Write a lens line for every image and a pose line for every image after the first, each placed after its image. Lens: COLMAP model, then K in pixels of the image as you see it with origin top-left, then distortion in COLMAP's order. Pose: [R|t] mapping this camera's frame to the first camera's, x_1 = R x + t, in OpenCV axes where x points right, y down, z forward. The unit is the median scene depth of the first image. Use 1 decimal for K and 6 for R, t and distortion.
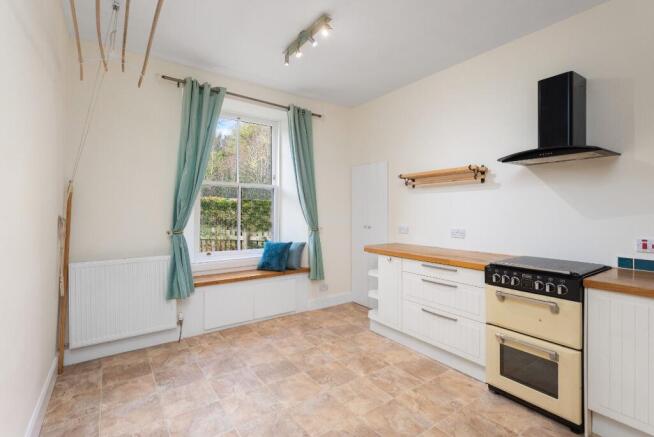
lens RADIAL K [[312.3, 0, 327.0], [0, 312.3, 218.5], [0, 0, 1]] dist [0.000038, 0.000249]
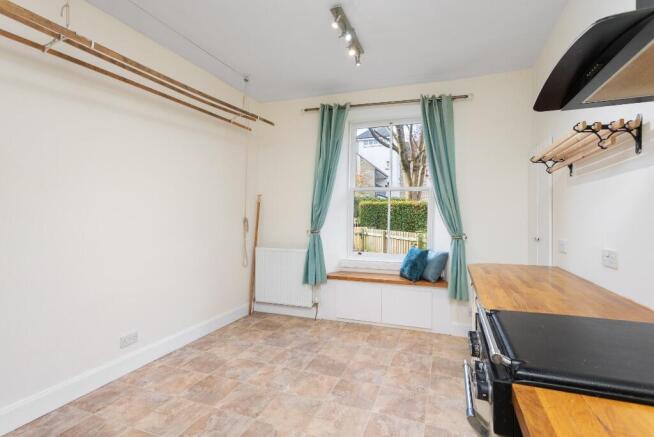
lens RADIAL K [[312.3, 0, 327.0], [0, 312.3, 218.5], [0, 0, 1]] dist [0.000038, 0.000249]
pose [[0.553871, 0.004480, -0.832590, 0.587128], [-0.019284, 0.999786, -0.007448, -0.002948], [0.832379, 0.020181, 0.553839, 0.335704]]
